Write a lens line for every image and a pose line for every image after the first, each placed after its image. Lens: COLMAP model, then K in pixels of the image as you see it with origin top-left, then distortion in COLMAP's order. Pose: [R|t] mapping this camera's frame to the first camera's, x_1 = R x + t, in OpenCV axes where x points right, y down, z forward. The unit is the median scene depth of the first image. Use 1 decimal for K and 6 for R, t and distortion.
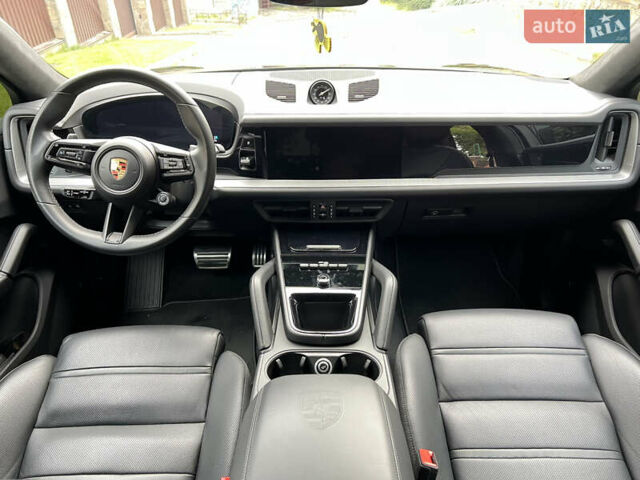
lens RADIAL K [[478.2, 0, 320.0], [0, 478.2, 240.0], [0, 0, 1]] dist [0.066629, -0.078628]
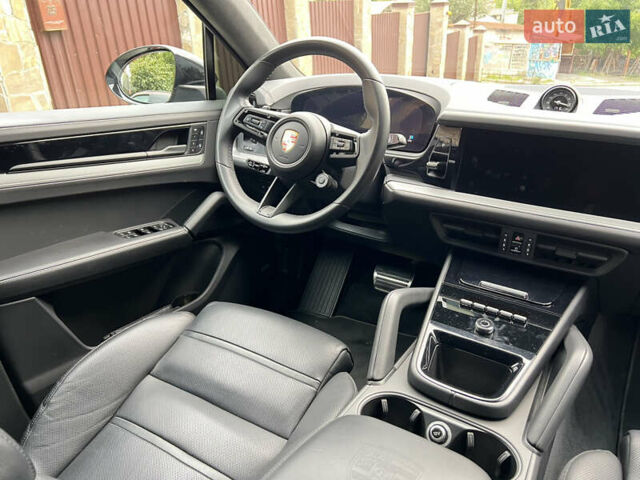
lens RADIAL K [[478.2, 0, 320.0], [0, 478.2, 240.0], [0, 0, 1]] dist [0.066629, -0.078628]
pose [[0.848853, 0.222509, -0.479519, 0.126657], [-0.274883, 0.960609, -0.040854, 0.059410], [0.451540, 0.166490, 0.876580, 0.221376]]
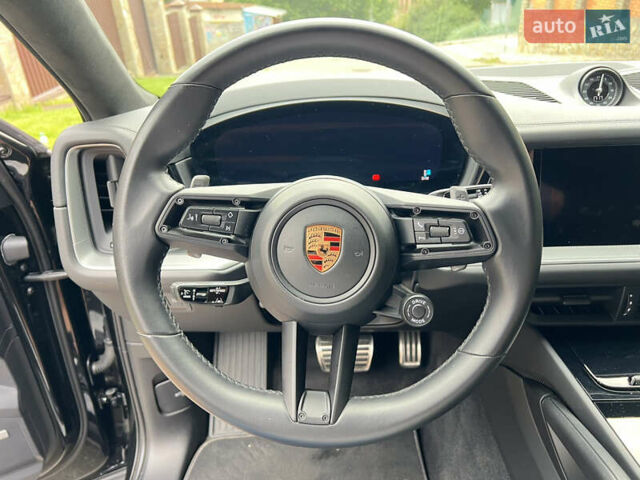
lens RADIAL K [[495.1, 0, 360.5], [0, 495.1, 239.1], [0, 0, 1]] dist [-0.029620, -0.000750]
pose [[0.998134, -0.042505, 0.043827, -0.387318], [0.045822, 0.995925, -0.077676, -0.115419], [-0.040347, 0.079539, 0.996015, 0.532934]]
